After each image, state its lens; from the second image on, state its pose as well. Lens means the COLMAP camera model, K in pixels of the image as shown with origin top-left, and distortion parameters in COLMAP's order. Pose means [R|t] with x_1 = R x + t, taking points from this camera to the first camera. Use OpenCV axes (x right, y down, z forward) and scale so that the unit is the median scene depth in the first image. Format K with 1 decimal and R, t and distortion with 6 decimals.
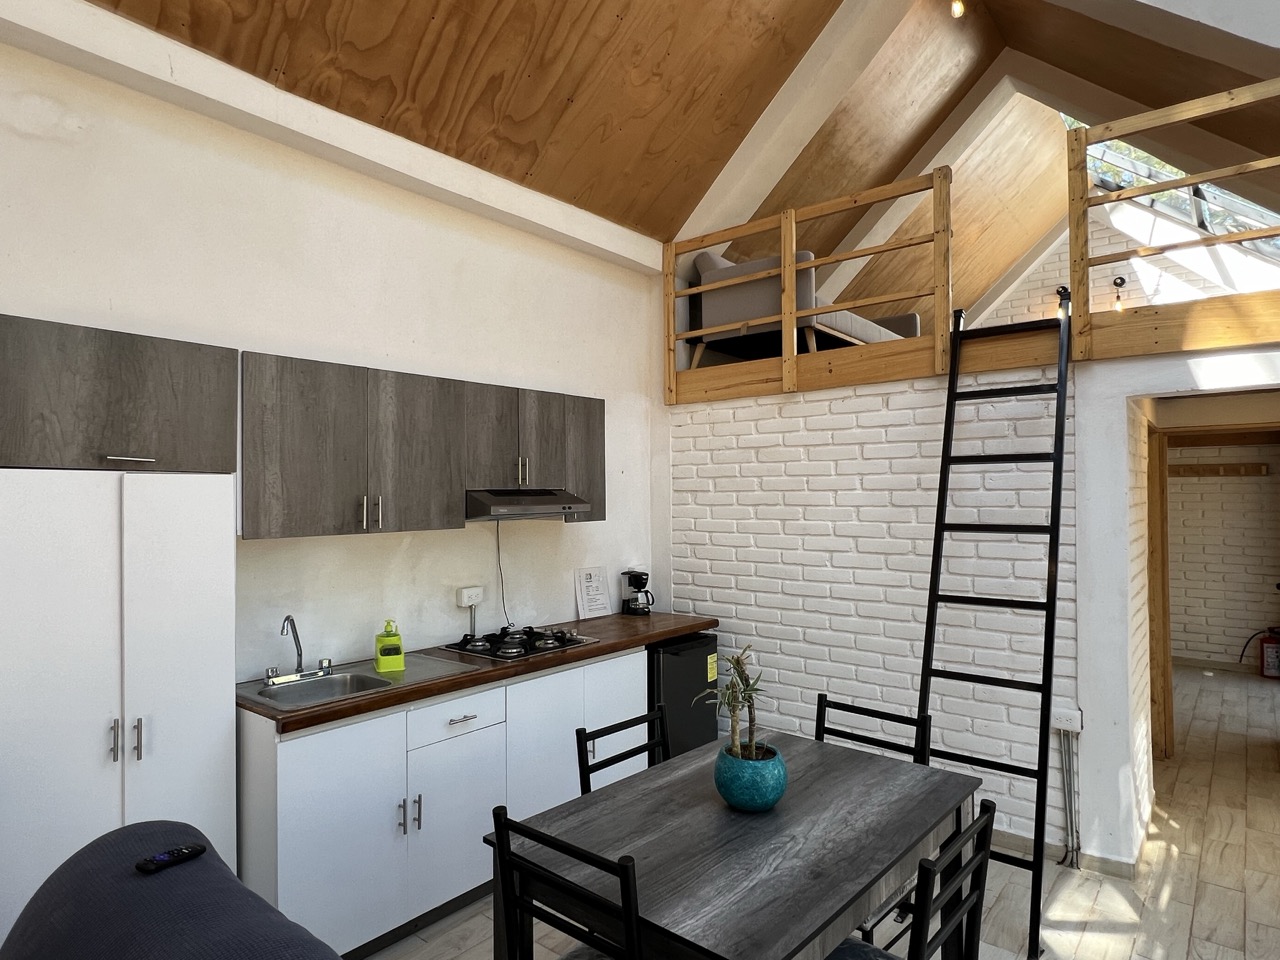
lens RADIAL K [[744.9, 0, 637.9], [0, 744.9, 485.1], [0, 0, 1]] dist [-0.003465, 0.001689]
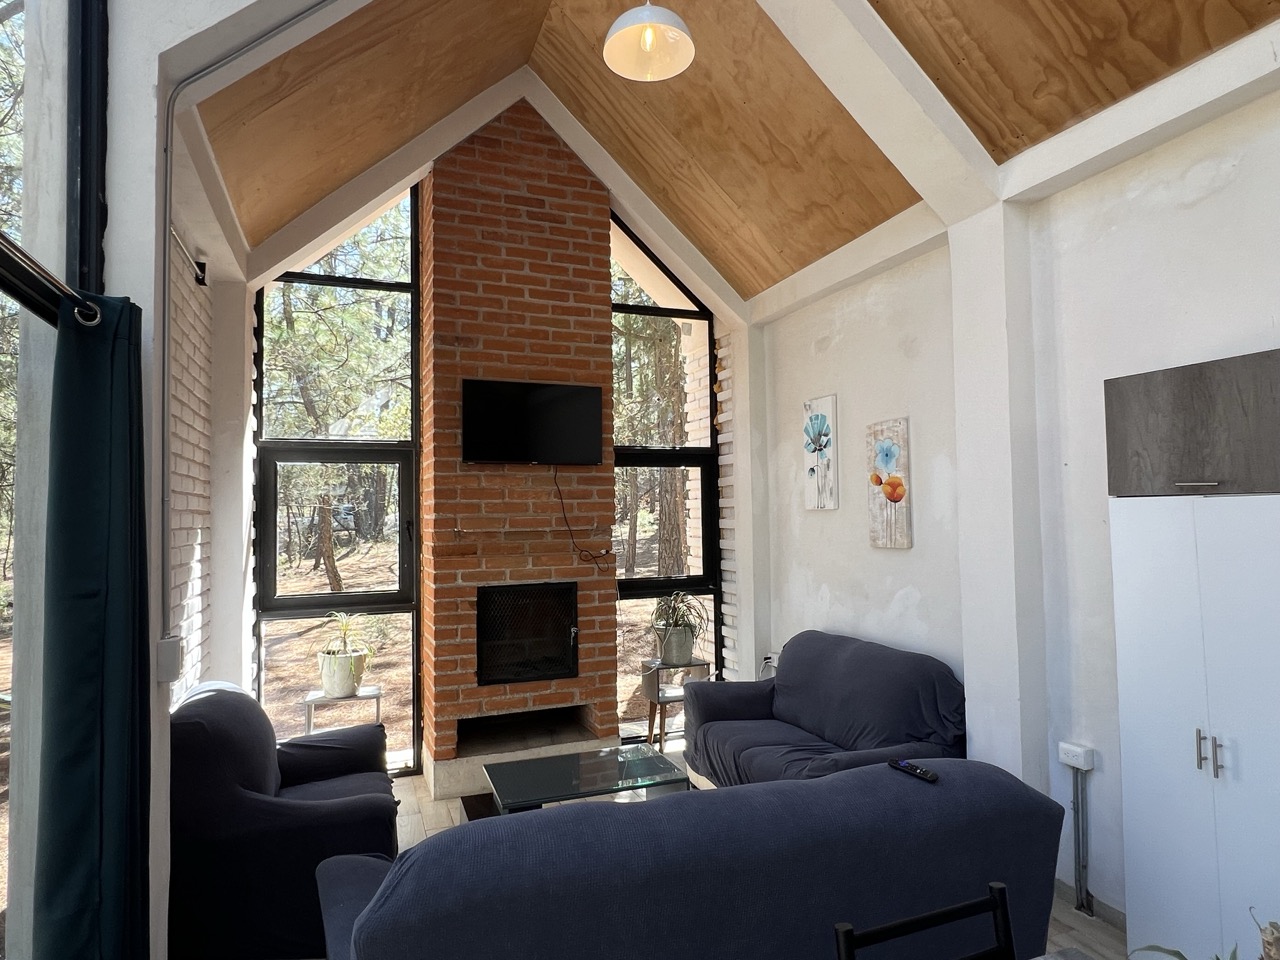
lens RADIAL K [[744.9, 0, 632.4], [0, 744.9, 481.9], [0, 0, 1]] dist [-0.003465, 0.001689]
pose [[-0.493455, -0.028917, -0.869290, 0.378690], [0.029435, 0.998319, -0.049918, -0.005613], [0.869273, -0.050220, -0.491775, 0.505164]]
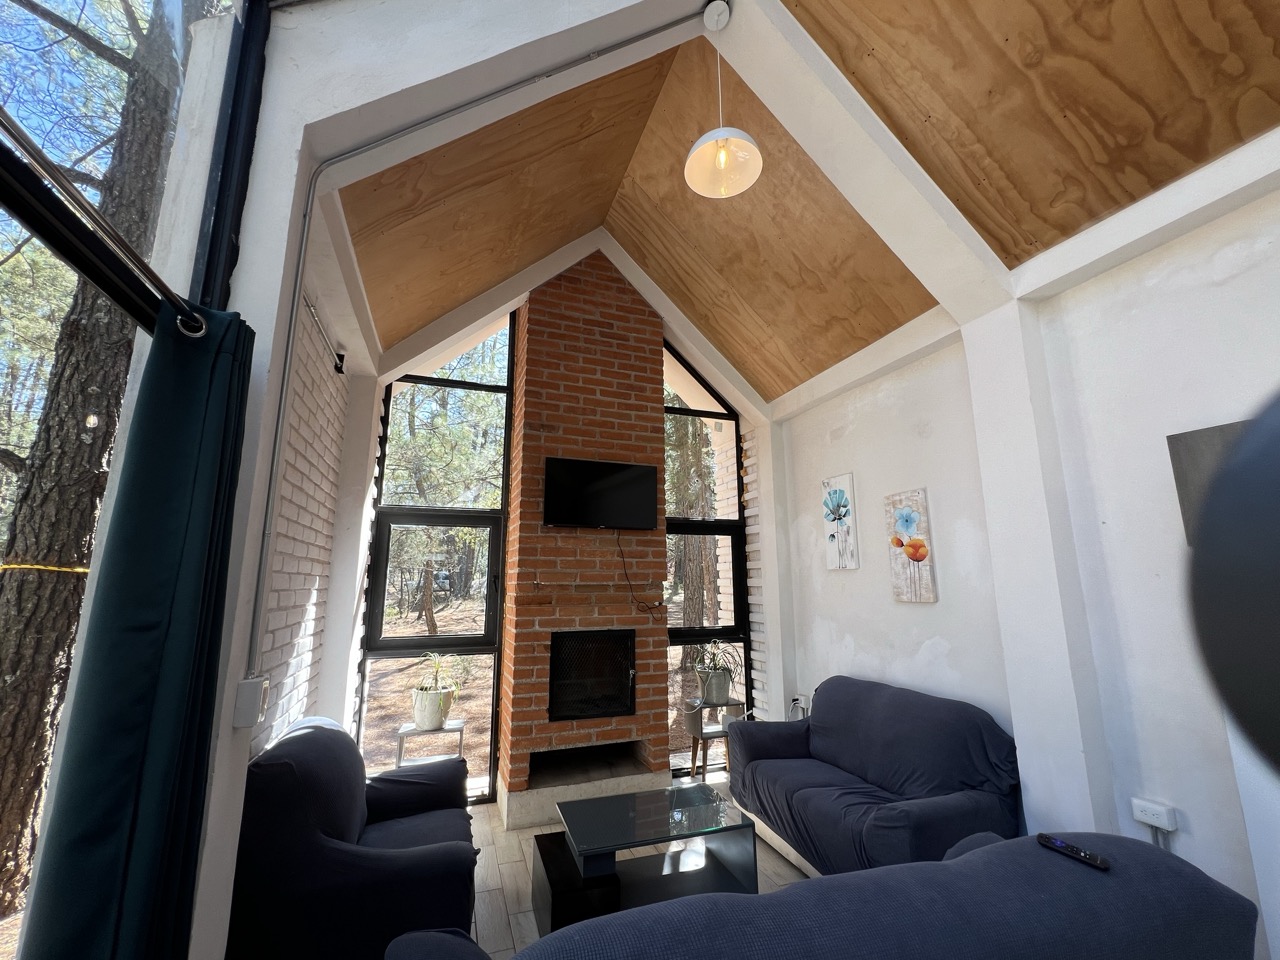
lens RADIAL K [[526.3, 0, 636.6], [0, 526.3, 481.1], [0, 0, 1]] dist [-0.002718, 0.001041]
pose [[-0.511524, -0.160963, -0.844058, 0.250516], [0.016499, 0.980277, -0.196939, 0.015392], [0.859110, -0.114665, -0.498780, 0.348809]]
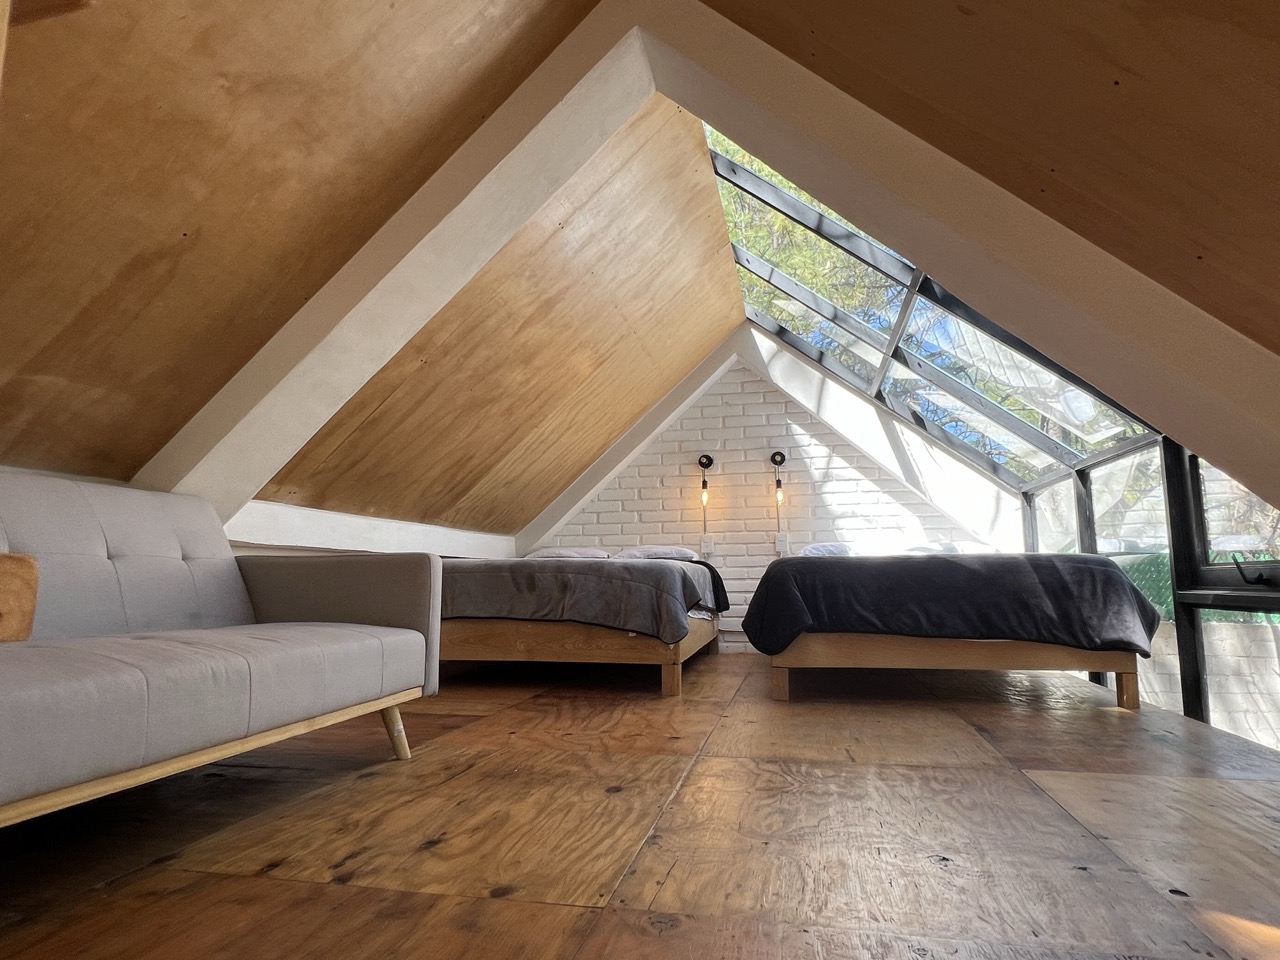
lens RADIAL K [[744.9, 0, 642.6], [0, 744.9, 477.6], [0, 0, 1]] dist [-0.003465, 0.001689]
pose [[0.889096, 0.059912, 0.453782, 0.452265], [-0.003054, 0.992151, -0.125008, -0.346371], [-0.457710, 0.109759, 0.882301, 0.918507]]
